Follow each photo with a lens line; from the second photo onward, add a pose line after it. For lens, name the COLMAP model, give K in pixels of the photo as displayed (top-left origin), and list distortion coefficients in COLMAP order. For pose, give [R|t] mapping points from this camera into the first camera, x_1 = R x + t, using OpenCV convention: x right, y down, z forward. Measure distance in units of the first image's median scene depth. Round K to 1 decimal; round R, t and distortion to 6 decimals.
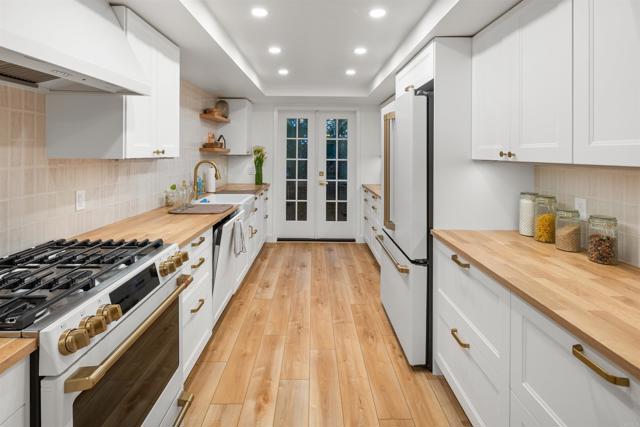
lens RADIAL K [[311.5, 0, 318.8], [0, 311.5, 149.8], [0, 0, 1]] dist [-0.000917, -0.000565]
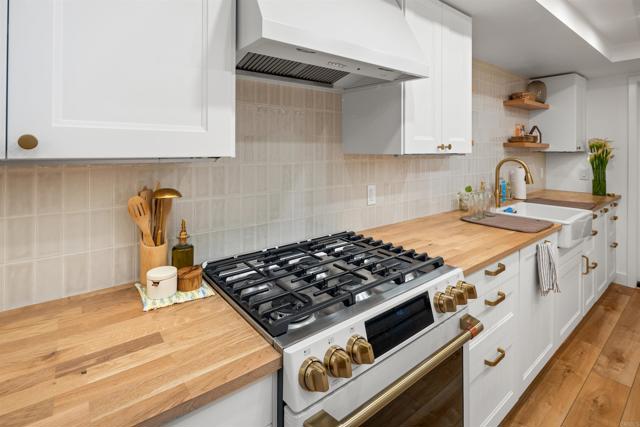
lens RADIAL K [[311.5, 0, 318.8], [0, 311.5, 149.8], [0, 0, 1]] dist [-0.000917, -0.000565]
pose [[0.608459, -0.002354, -0.793582, -0.057096], [0.009051, 0.999951, 0.003974, 0.008230], [0.793533, -0.009601, 0.608451, 0.222410]]
